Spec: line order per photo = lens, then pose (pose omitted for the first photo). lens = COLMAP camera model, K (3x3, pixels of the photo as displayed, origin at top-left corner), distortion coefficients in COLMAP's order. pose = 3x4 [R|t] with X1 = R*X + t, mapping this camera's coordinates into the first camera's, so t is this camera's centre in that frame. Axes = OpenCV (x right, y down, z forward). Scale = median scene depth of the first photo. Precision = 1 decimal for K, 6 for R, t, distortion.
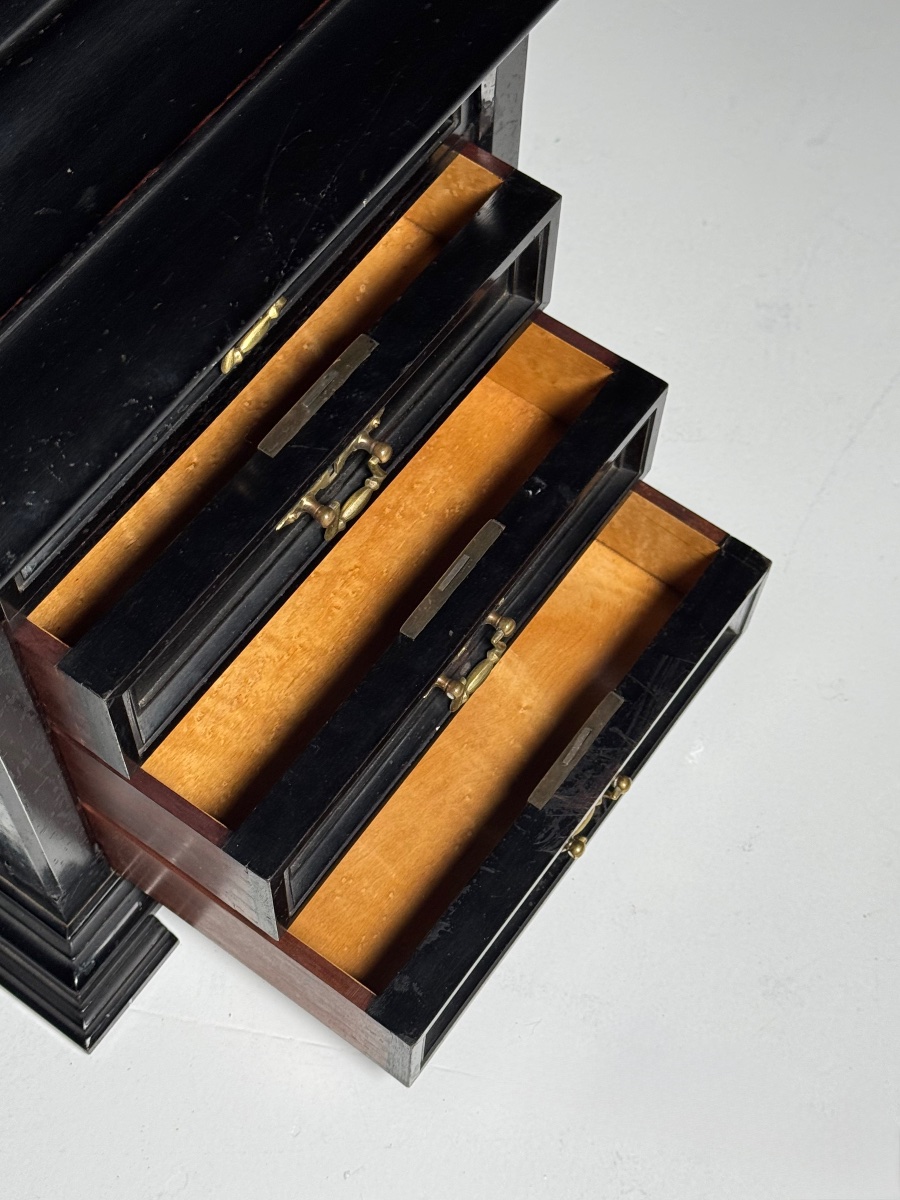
lens RADIAL K [[1922.3, 0, 450.0], [0, 1922.3, 600.0], [0, 0, 1]] dist [0.157247, -0.033069]
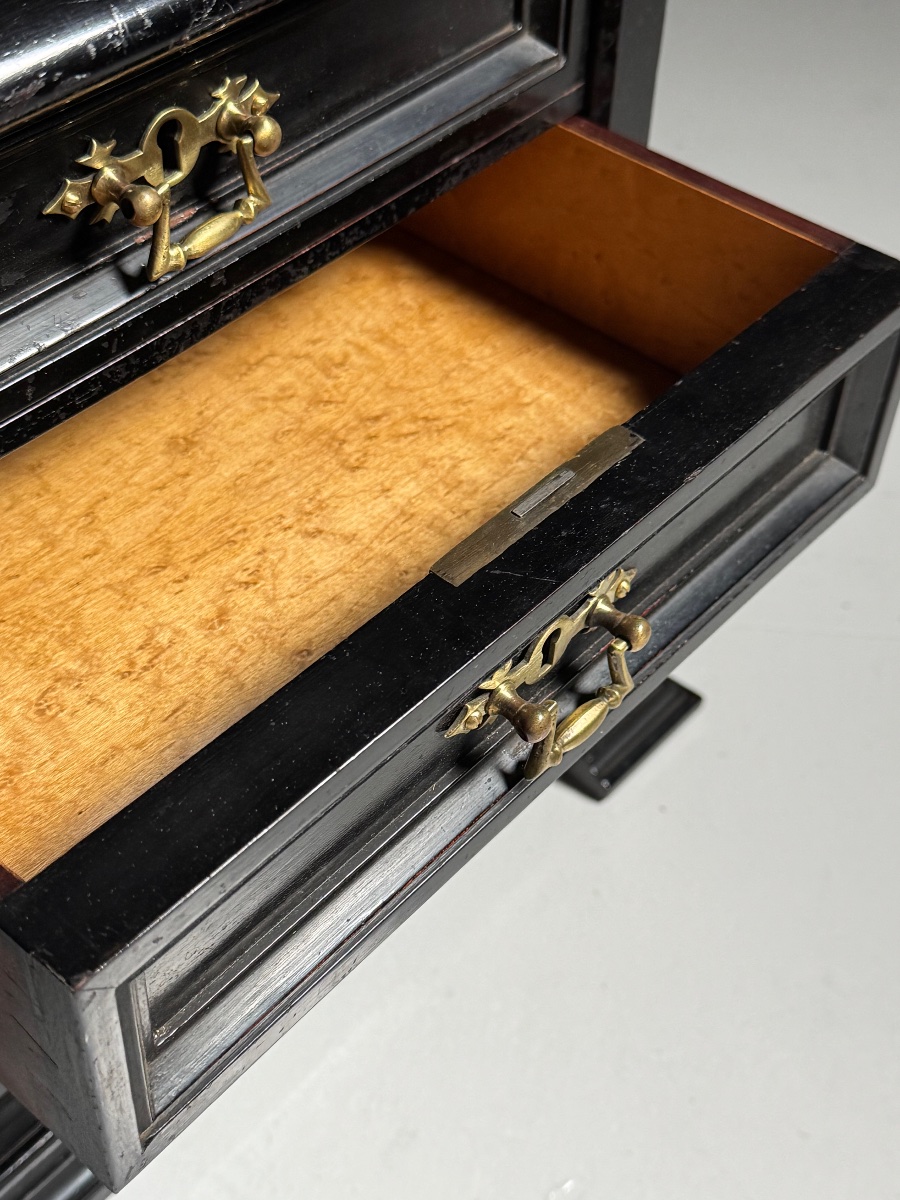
lens RADIAL K [[1687.5, 0, 450.0], [0, 1687.5, 600.0], [0, 0, 1]] dist [0.228950, -0.578156]
pose [[0.996477, 0.061811, -0.056679, -0.065004], [-0.075604, 0.954581, -0.288200, 0.067611], [0.036291, 0.291470, 0.955891, 0.530448]]
